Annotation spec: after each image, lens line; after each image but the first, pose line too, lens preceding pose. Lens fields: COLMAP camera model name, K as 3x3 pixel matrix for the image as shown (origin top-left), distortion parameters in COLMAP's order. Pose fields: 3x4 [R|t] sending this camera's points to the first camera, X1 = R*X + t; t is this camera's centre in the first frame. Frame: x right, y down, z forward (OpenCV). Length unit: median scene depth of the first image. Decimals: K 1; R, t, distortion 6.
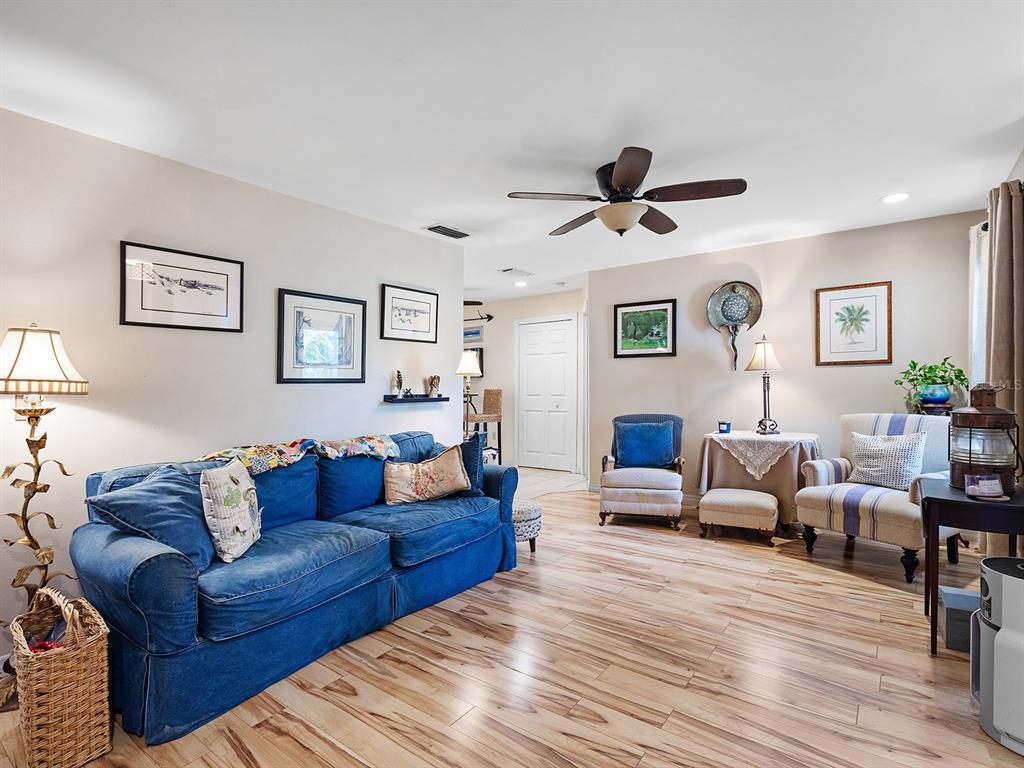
lens RADIAL K [[517.7, 0, 514.7], [0, 517.7, 395.2], [0, 0, 1]] dist [0.000201, 0.001057]
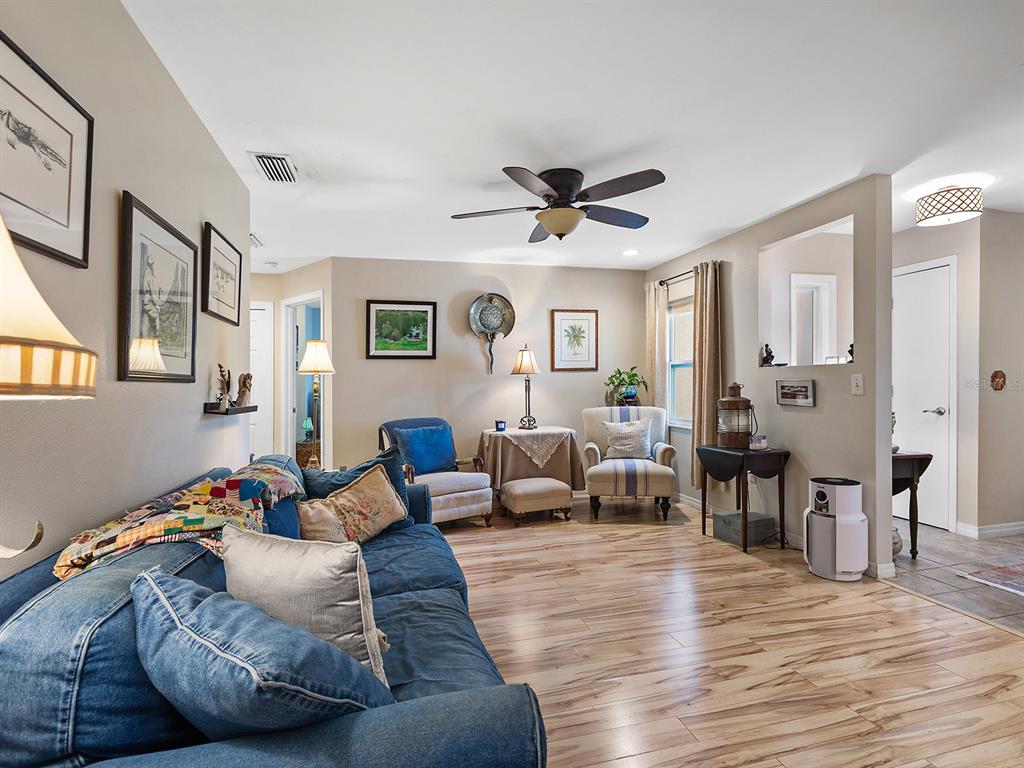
lens RADIAL K [[526.8, 0, 525.7], [0, 526.8, 399.7], [0, 0, 1]] dist [0.003472, 0.001477]
pose [[0.615593, -0.021364, 0.787775, -0.586152], [0.027973, 0.999595, 0.005250, 0.003753], [-0.787568, 0.018804, 0.615941, 0.357462]]
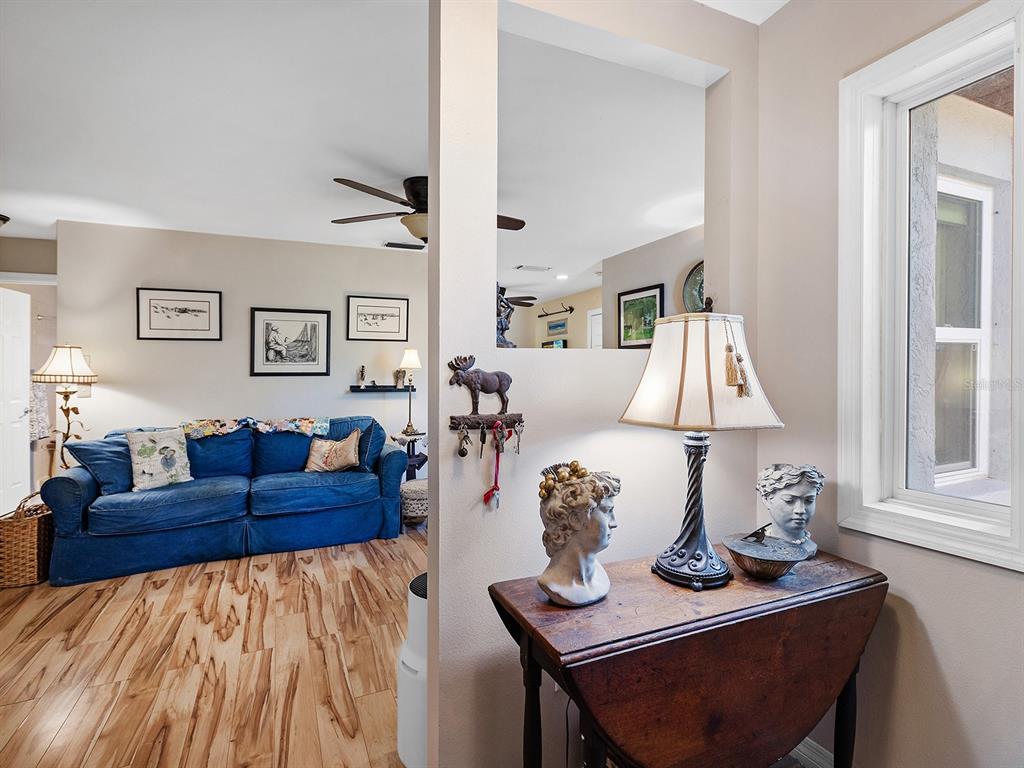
lens RADIAL K [[528.2, 0, 512.0], [0, 528.2, 384.0], [0, 0, 1]] dist [0.001675, 0.000591]
pose [[0.873038, 0.013548, -0.487465, 0.800685], [-0.013617, 0.999901, 0.003403, -0.015597], [0.487463, 0.003667, 0.873136, 0.104881]]
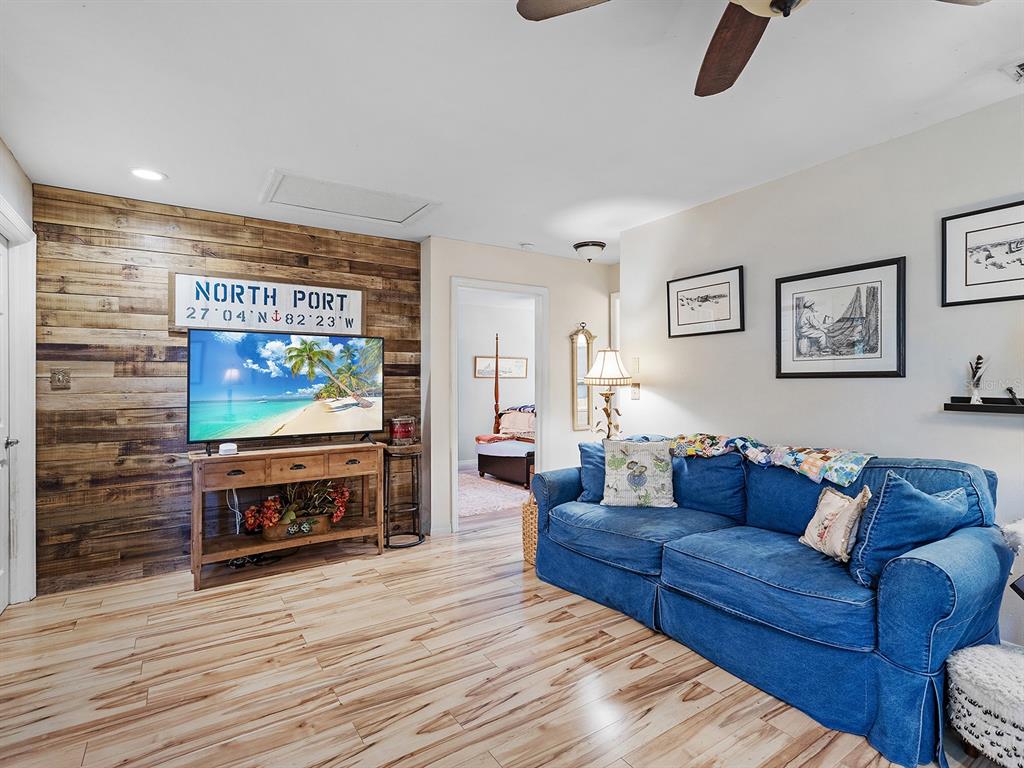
lens RADIAL K [[511.5, 0, 523.4], [0, 511.5, 378.3], [0, 0, 1]] dist [0.001114, 0.000122]
pose [[-0.329914, 0.008980, -0.943968, 0.563961], [-0.007946, 0.999893, 0.012290, -0.029355], [0.943977, 0.011555, -0.329808, 0.829911]]
